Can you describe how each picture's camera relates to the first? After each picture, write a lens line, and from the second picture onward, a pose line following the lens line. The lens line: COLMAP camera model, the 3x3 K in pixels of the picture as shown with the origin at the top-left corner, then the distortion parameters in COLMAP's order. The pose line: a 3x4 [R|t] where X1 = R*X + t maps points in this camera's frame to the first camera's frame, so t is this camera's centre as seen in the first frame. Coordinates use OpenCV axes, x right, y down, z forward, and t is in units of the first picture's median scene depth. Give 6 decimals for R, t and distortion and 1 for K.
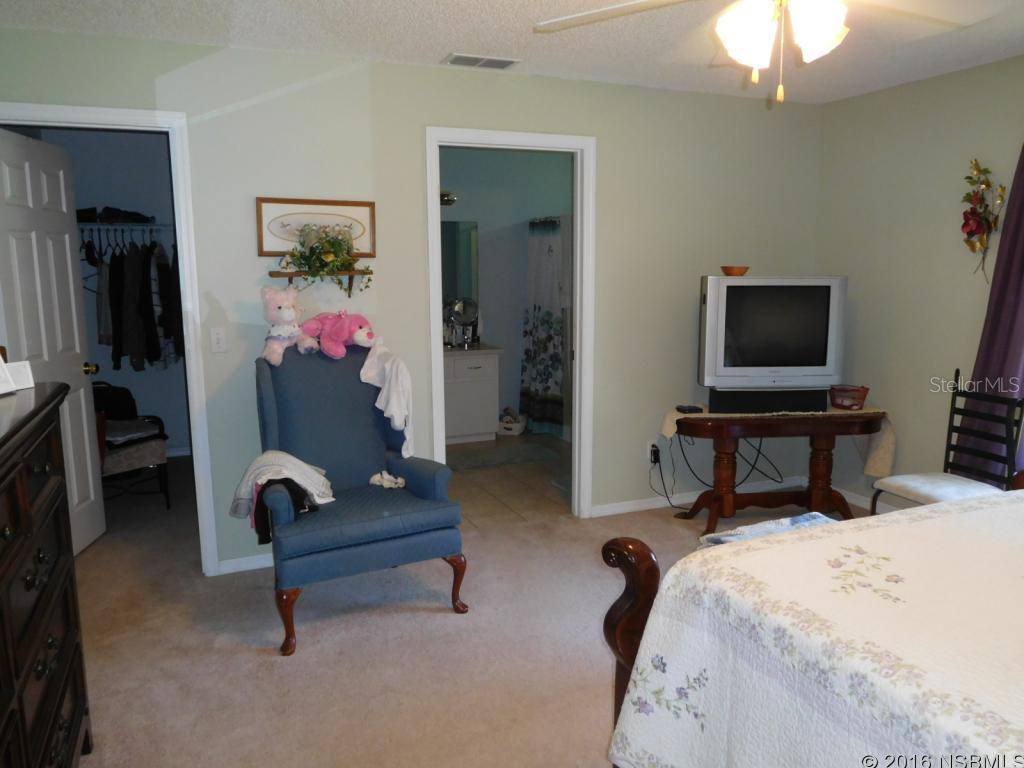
lens RADIAL K [[764.1, 0, 511.9], [0, 764.1, 385.1], [0, 0, 1]] dist [-0.020839, -0.001427]
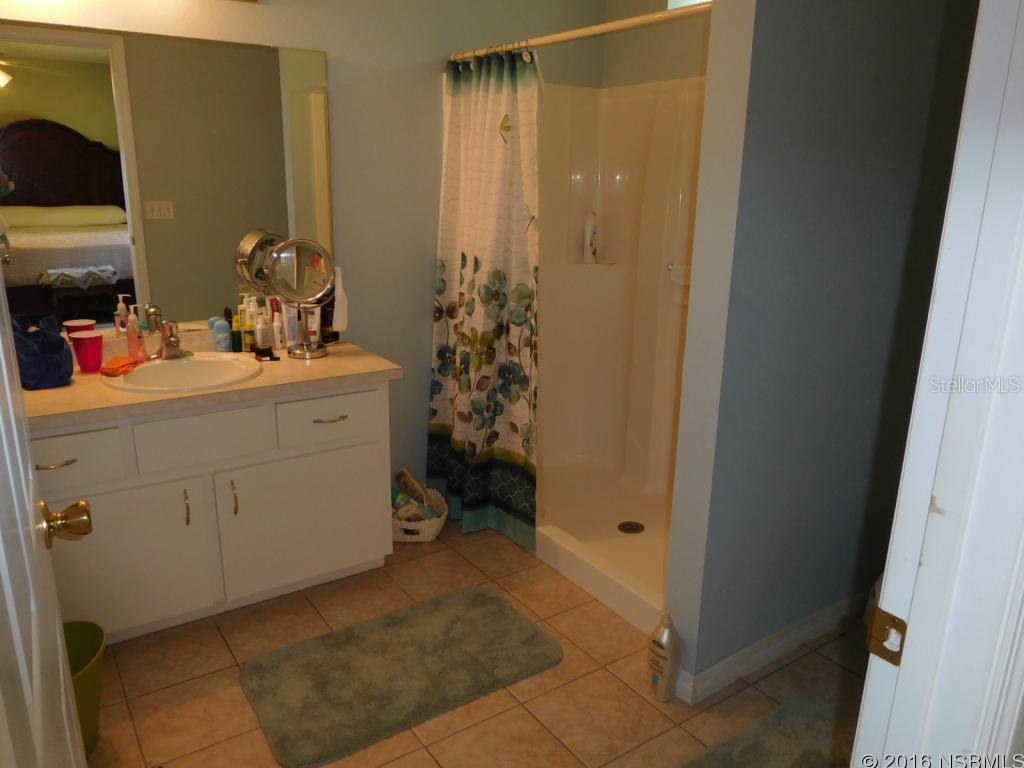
lens RADIAL K [[764.1, 0, 513.0], [0, 764.1, 383.2], [0, 0, 1]] dist [-0.020839, -0.001427]
pose [[0.975805, -0.026511, 0.217031, -0.041619], [0.000971, 0.993137, 0.116952, -0.082681], [-0.218642, -0.113911, 0.969134, 0.552654]]
